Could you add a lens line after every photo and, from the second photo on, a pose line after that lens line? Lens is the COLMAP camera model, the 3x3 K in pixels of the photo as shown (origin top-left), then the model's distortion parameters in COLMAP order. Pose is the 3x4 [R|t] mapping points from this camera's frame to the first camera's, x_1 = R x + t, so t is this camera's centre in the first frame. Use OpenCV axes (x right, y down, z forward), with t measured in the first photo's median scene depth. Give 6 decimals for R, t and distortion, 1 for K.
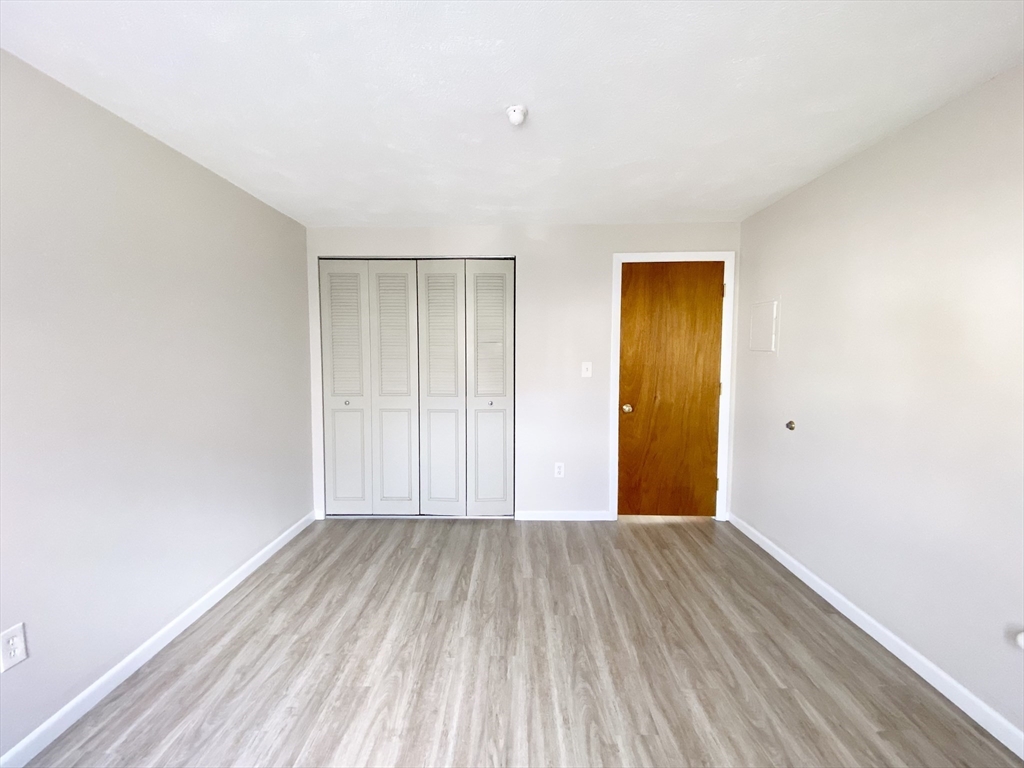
lens RADIAL K [[431.2, 0, 505.3], [0, 431.2, 377.3], [0, 0, 1]] dist [0.031911, -0.025697]
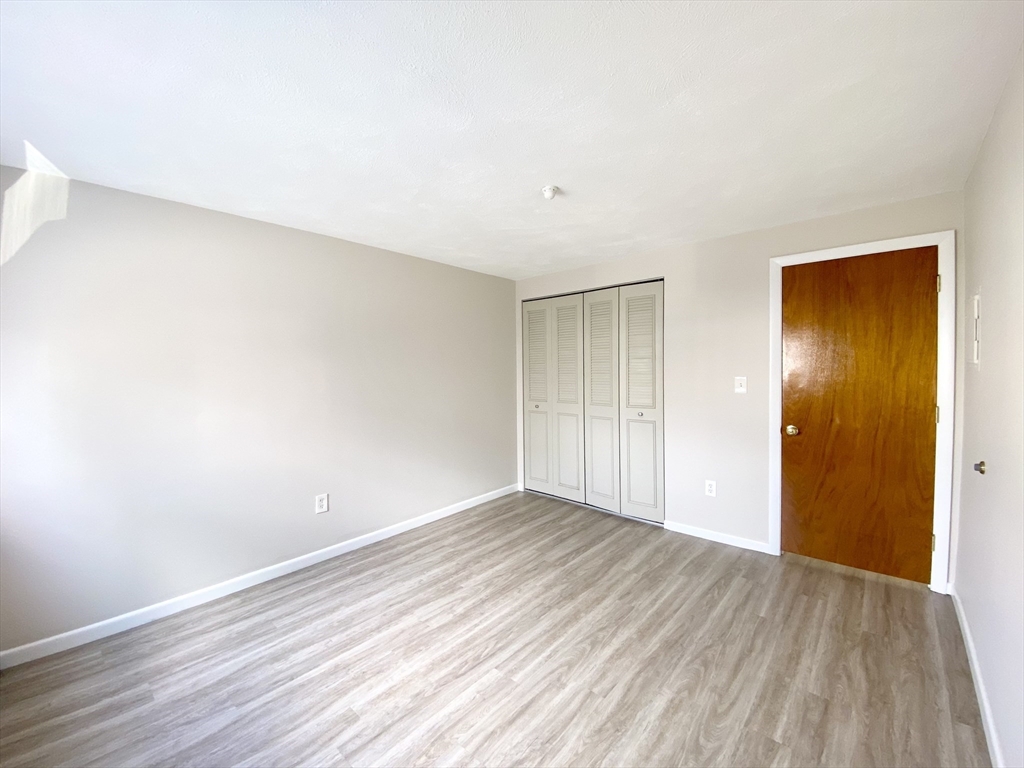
lens RADIAL K [[418.3, 0, 522.7], [0, 418.3, 379.5], [0, 0, 1]] dist [0.031755, -0.027413]
pose [[0.766305, 0.011405, -0.642376, 0.532174], [-0.030297, 0.999372, -0.018399, 0.001432], [0.641763, 0.033561, 0.766169, -0.015564]]
